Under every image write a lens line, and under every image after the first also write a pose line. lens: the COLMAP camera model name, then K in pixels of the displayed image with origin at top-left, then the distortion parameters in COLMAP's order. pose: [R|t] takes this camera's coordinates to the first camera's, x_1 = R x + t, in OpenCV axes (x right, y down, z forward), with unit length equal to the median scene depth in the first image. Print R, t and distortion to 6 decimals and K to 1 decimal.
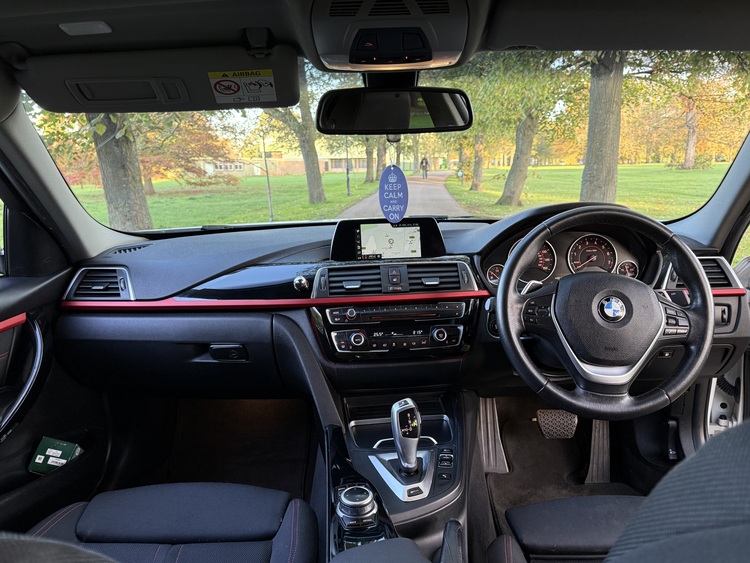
lens RADIAL K [[581.7, 0, 374.9], [0, 581.7, 280.7], [0, 0, 1]] dist [0.000744, -0.003202]
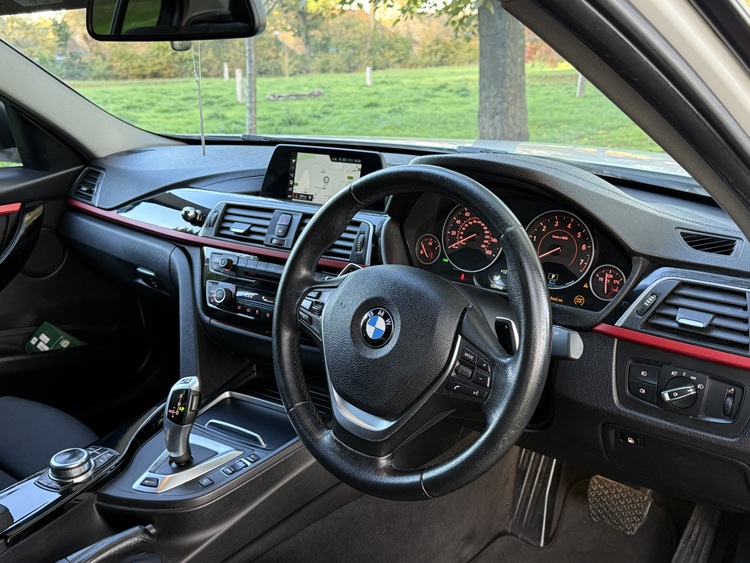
lens RADIAL K [[766.4, 0, 375.4], [0, 766.4, 283.0], [0, 0, 1]] dist [0.045893, 0.000000]
pose [[0.763615, 0.206168, -0.611872, 0.743411], [-0.136012, 0.977750, 0.159706, -0.109710], [0.631184, -0.038732, 0.774665, 0.288858]]
